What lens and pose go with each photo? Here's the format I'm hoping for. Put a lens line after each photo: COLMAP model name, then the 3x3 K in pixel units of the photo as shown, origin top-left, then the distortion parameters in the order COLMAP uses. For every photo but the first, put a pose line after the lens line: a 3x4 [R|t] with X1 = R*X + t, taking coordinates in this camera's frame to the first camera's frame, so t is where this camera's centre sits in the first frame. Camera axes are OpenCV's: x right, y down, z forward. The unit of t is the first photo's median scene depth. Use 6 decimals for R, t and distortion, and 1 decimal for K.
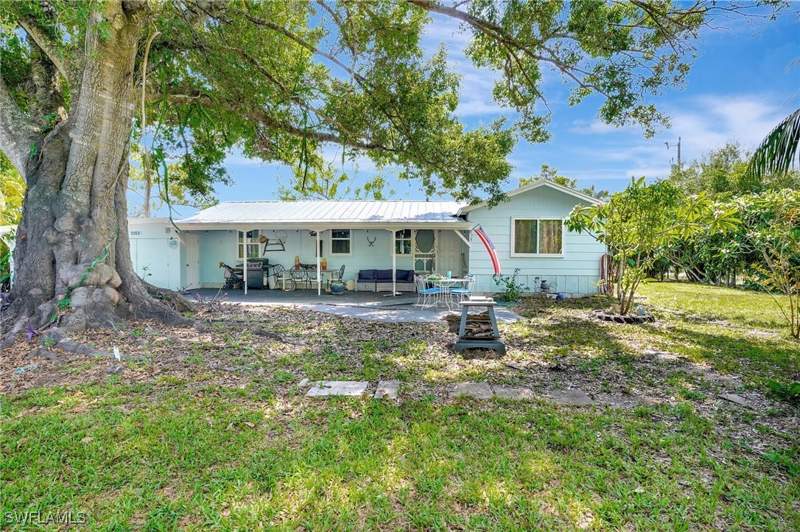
lens RADIAL K [[398.4, 0, 400.0], [0, 398.4, 266.0], [0, 0, 1]] dist [-0.003952, -0.000417]
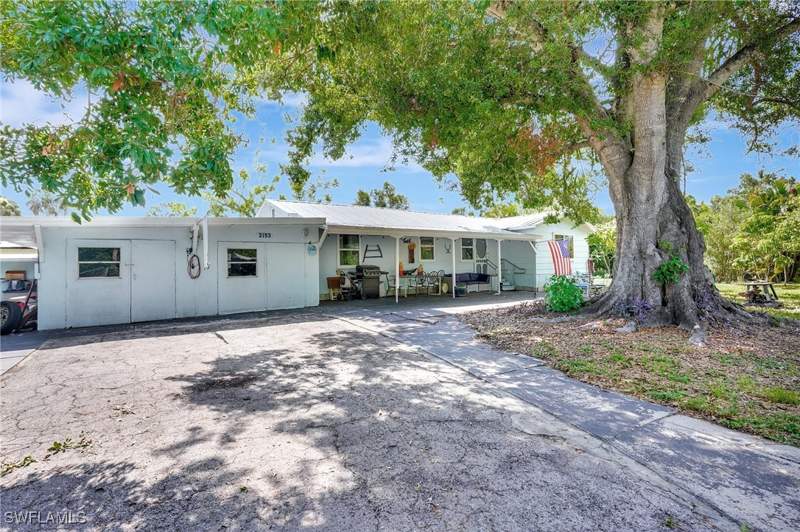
lens RADIAL K [[398.4, 0, 400.0], [0, 398.4, 266.0], [0, 0, 1]] dist [-0.003952, -0.000417]
pose [[0.827541, -0.014717, 0.561213, -0.796721], [0.023492, 0.999689, -0.008425, -0.007613], [-0.560914, 0.020155, 0.827629, 0.172807]]
